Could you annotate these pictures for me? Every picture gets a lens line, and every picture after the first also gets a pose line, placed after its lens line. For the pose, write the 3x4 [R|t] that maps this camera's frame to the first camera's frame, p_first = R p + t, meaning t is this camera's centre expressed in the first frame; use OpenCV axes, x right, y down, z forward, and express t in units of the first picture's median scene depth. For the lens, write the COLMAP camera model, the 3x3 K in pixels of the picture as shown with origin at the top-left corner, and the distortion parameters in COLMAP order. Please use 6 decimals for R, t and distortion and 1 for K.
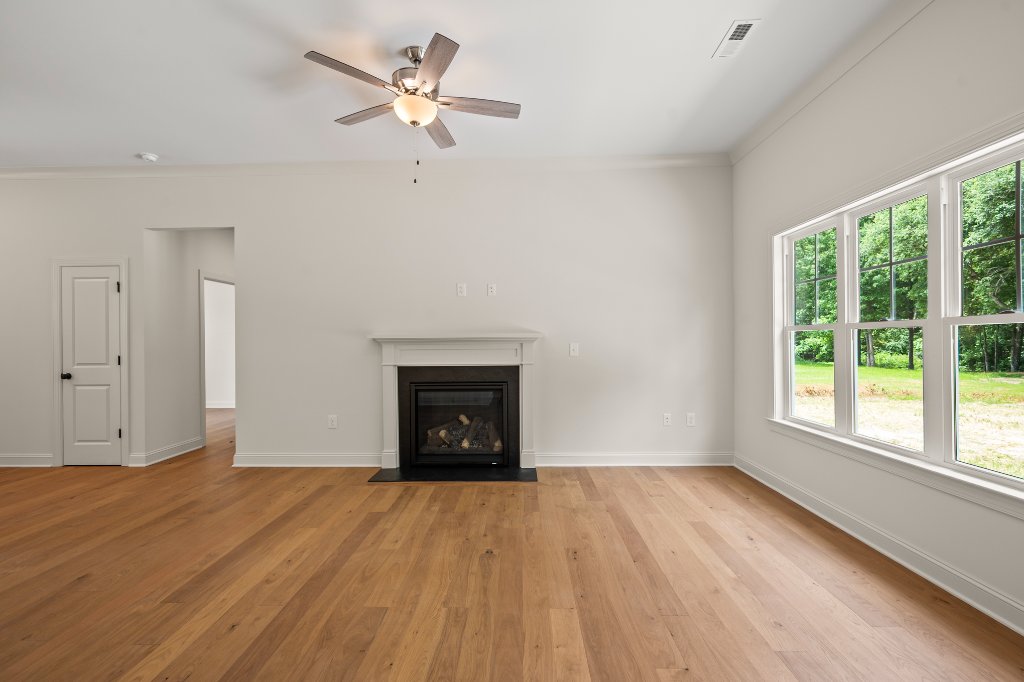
lens RADIAL K [[457.5, 0, 512.0], [0, 457.5, 341.0], [0, 0, 1]] dist [-0.002641, -0.000673]
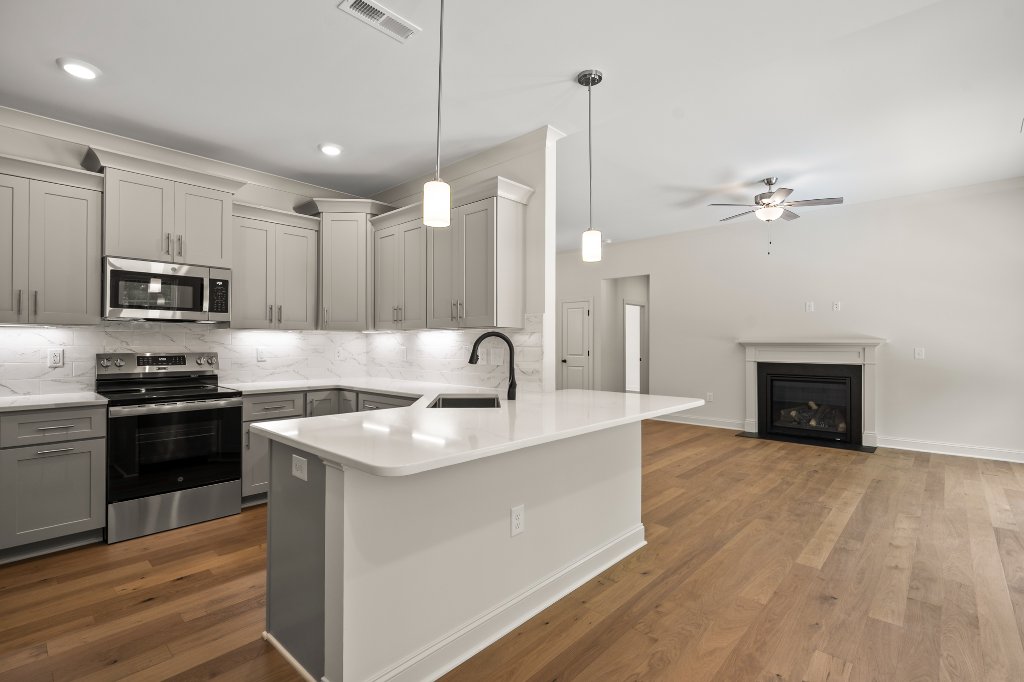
lens RADIAL K [[457.5, 0, 512.0], [0, 457.5, 341.0], [0, 0, 1]] dist [-0.002641, -0.000673]
pose [[0.739514, 0.007549, -0.673099, 0.150426], [-0.009640, 0.999953, 0.000624, -0.004826], [0.673072, 0.006028, 0.739552, -0.597282]]
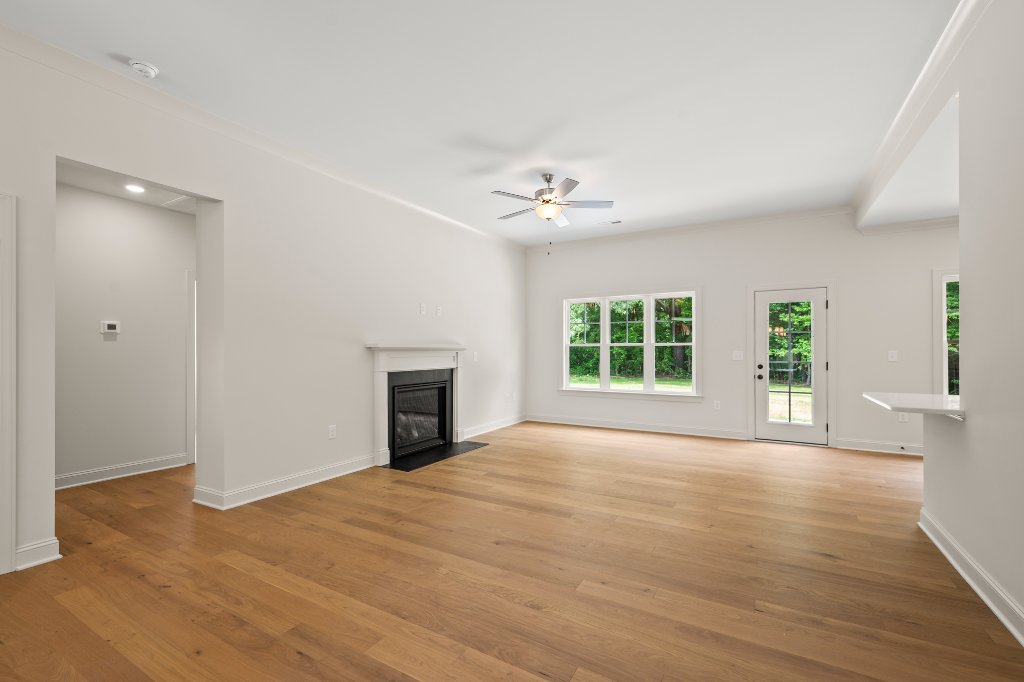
lens RADIAL K [[439.9, 0, 512.0], [0, 439.9, 341.0], [0, 0, 1]] dist [-0.000441, -0.000197]
pose [[0.484624, 0.027061, 0.874304, -1.045389], [-0.000147, 0.999524, -0.030855, 0.012725], [-0.874723, 0.014825, 0.484397, 0.213921]]
